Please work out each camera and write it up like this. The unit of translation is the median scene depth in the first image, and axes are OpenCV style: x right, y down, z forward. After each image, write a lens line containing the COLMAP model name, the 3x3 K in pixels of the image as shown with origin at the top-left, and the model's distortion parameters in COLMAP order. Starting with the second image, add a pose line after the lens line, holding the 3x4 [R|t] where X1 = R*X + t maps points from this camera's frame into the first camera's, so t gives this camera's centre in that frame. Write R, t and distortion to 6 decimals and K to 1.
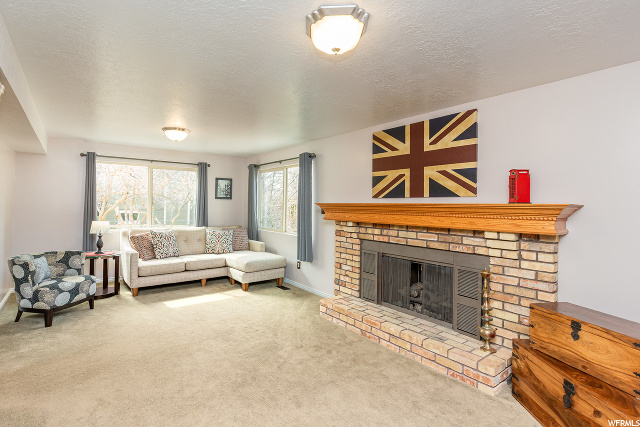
lens RADIAL K [[296.8, 0, 320.0], [0, 296.8, 213.5], [0, 0, 1]] dist [-0.002353, 0.000194]
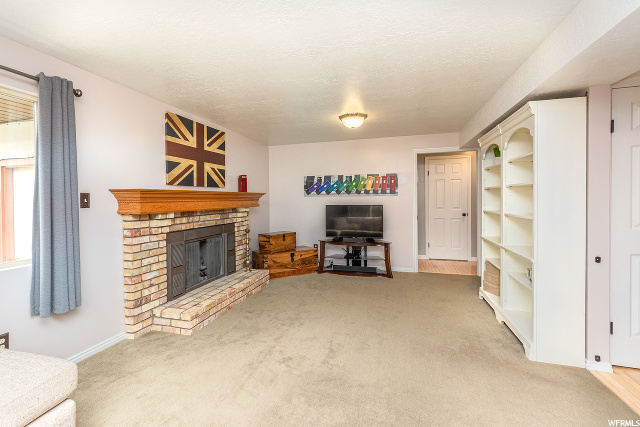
lens RADIAL K [[296.8, 0, 320.0], [0, 296.8, 213.5], [0, 0, 1]] dist [-0.002353, 0.000194]
pose [[-0.579407, -0.059048, 0.812896, -0.906412], [0.013933, 0.996509, 0.082317, -0.036785], [-0.814919, 0.059021, -0.576562, 1.271984]]
